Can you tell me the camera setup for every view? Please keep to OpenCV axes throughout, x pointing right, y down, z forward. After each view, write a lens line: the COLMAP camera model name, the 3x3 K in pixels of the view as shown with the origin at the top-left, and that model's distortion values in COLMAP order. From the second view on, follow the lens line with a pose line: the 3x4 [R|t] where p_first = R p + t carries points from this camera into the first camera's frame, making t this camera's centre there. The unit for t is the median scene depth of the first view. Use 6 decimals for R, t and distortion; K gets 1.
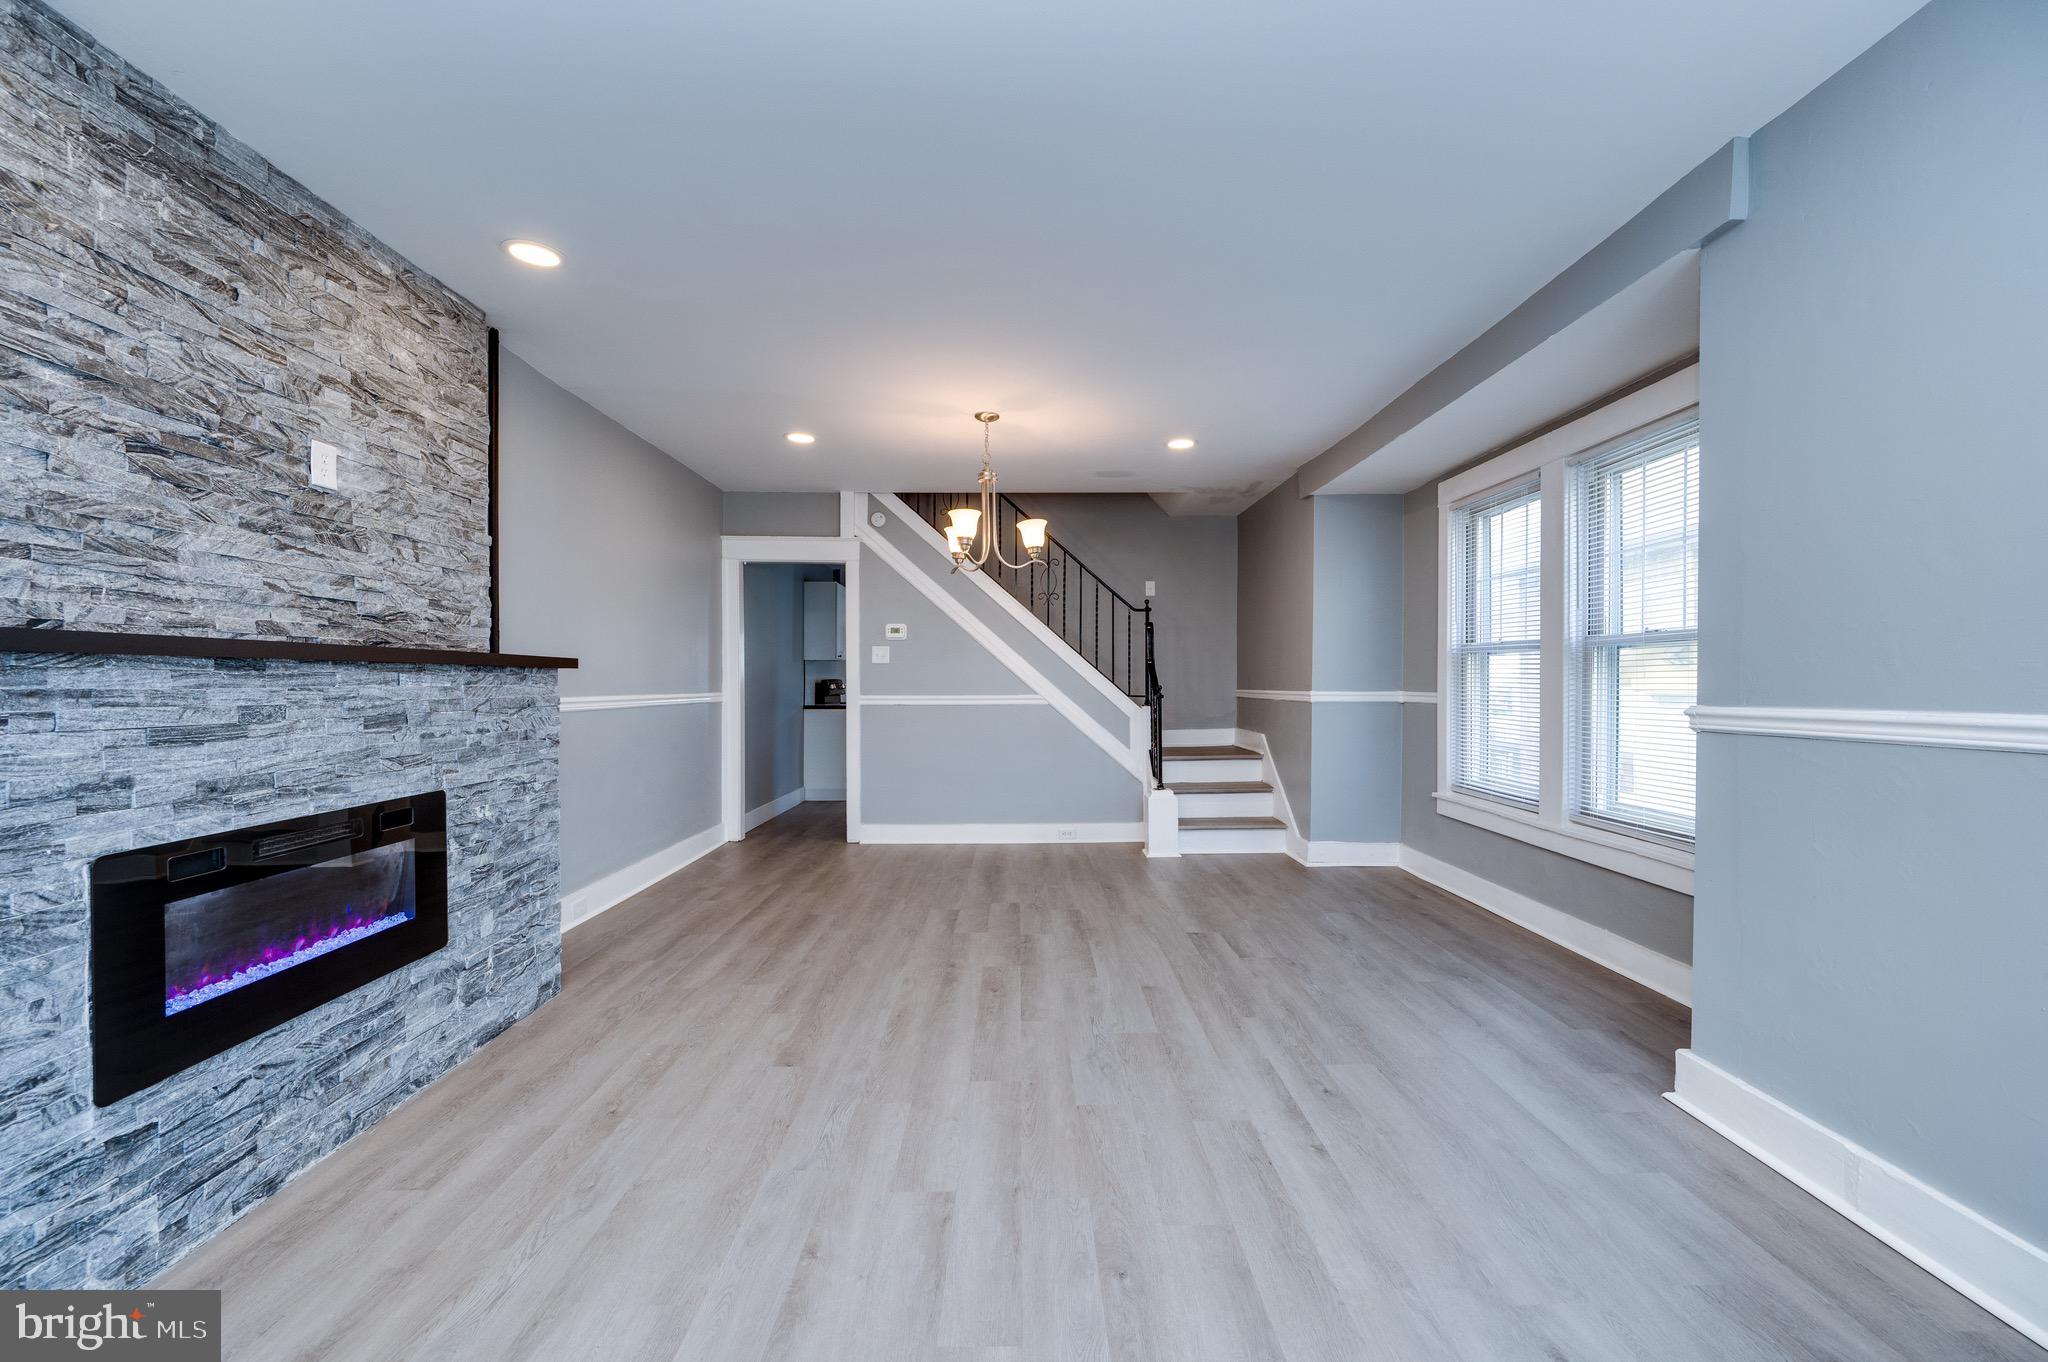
lens RADIAL K [[829.4, 0, 1025.9], [0, 829.4, 683.7], [0, 0, 1]] dist [-0.004180, -0.000574]
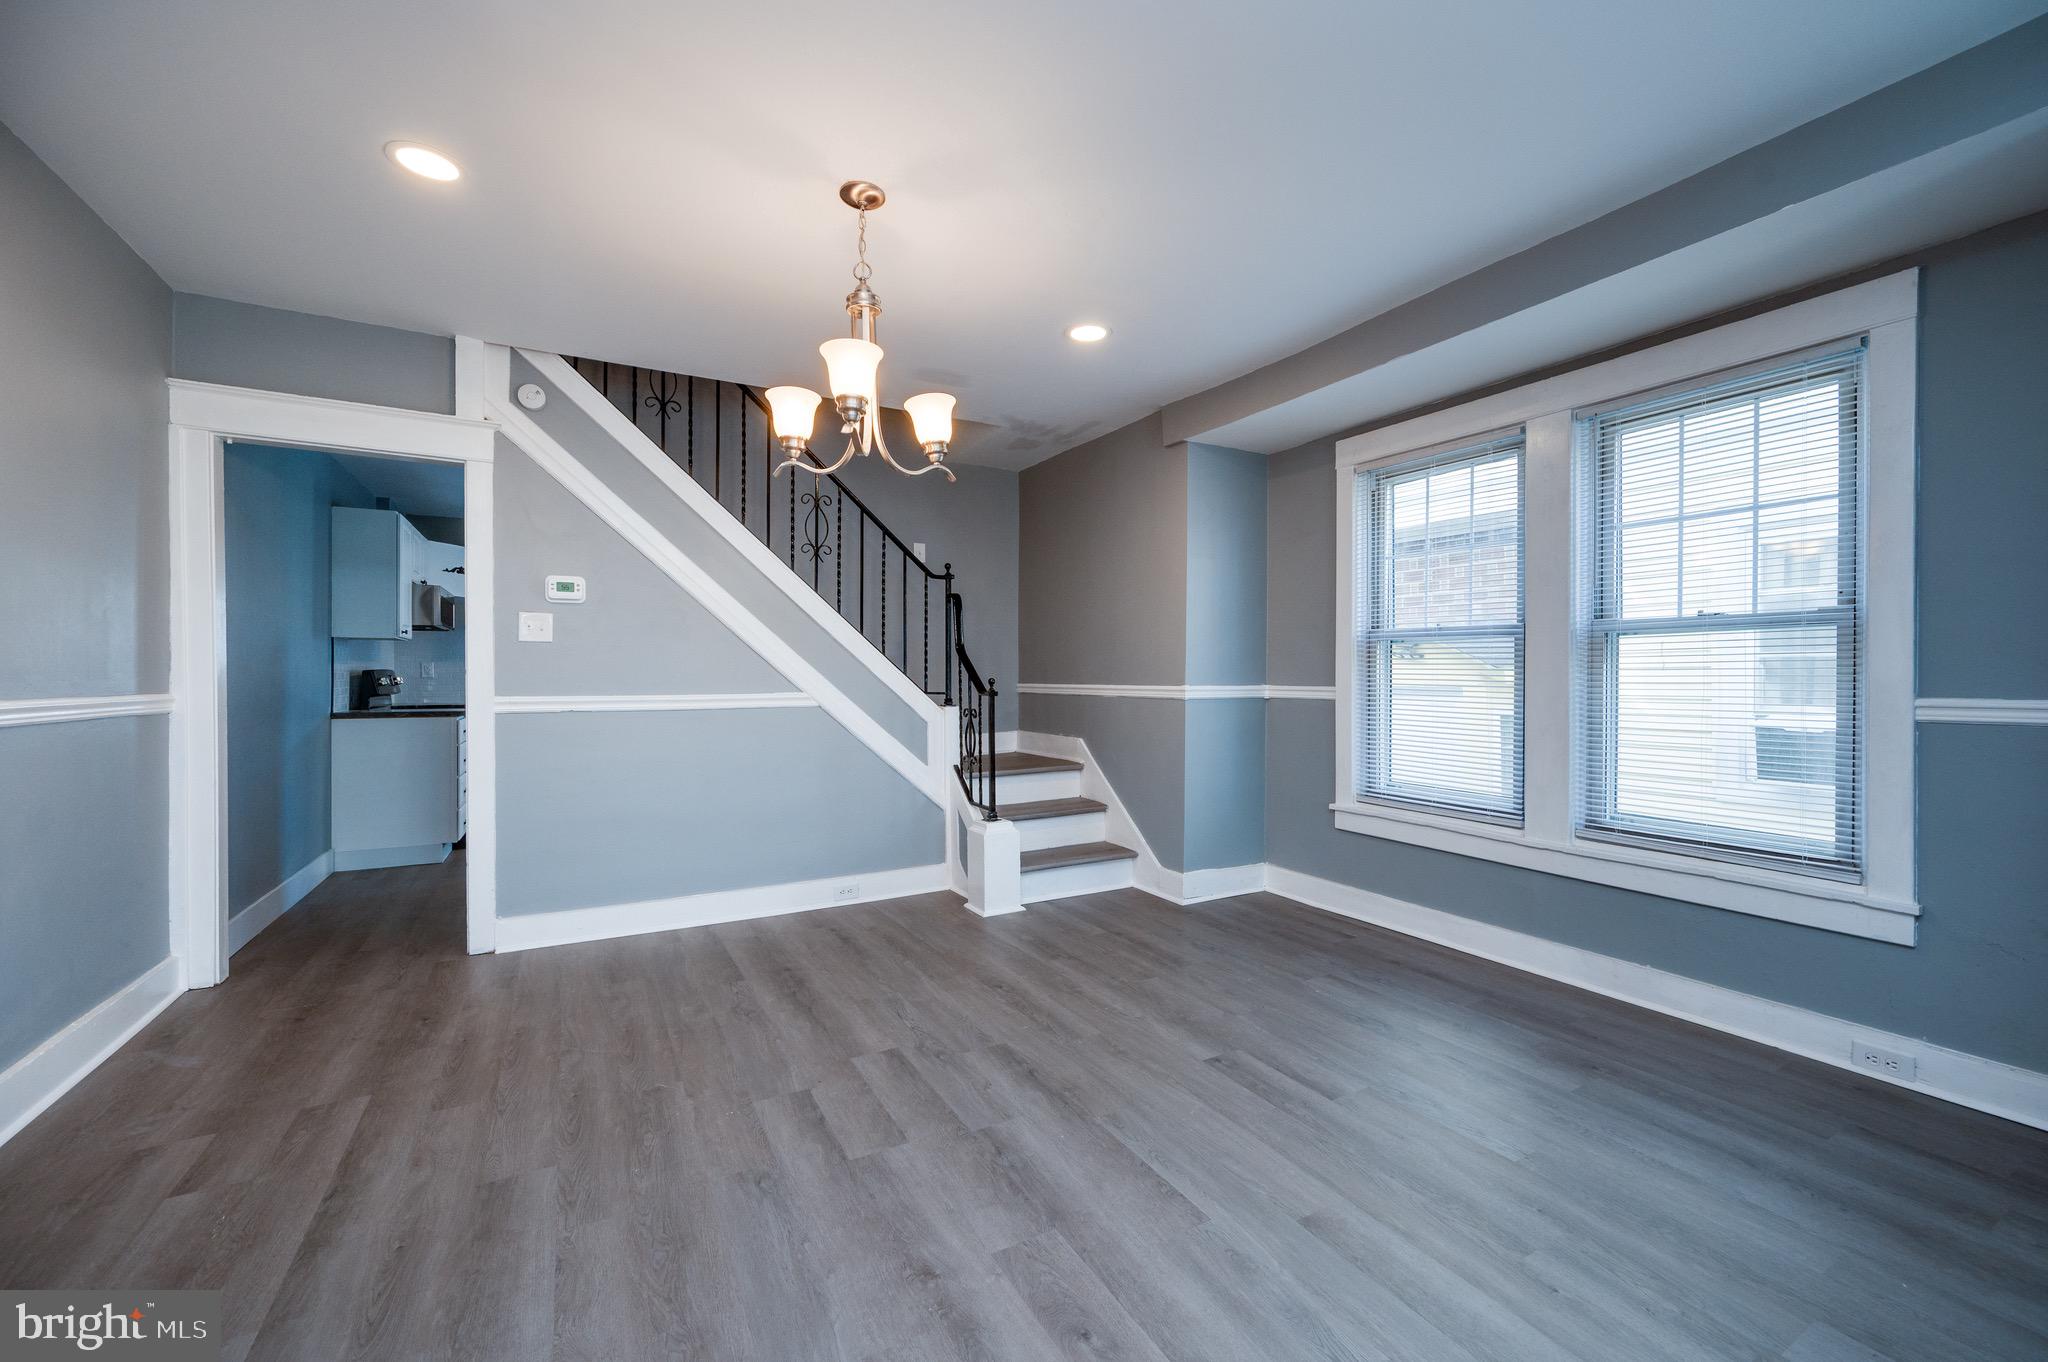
lens RADIAL K [[829.4, 0, 1026.8], [0, 829.4, 678.9], [0, 0, 1]] dist [-0.004180, -0.000574]
pose [[0.879399, -0.000875, 0.476085, -0.159874], [-0.000006, 0.999998, 0.001848, 0.001154], [-0.476085, -0.001628, 0.879398, 0.340846]]
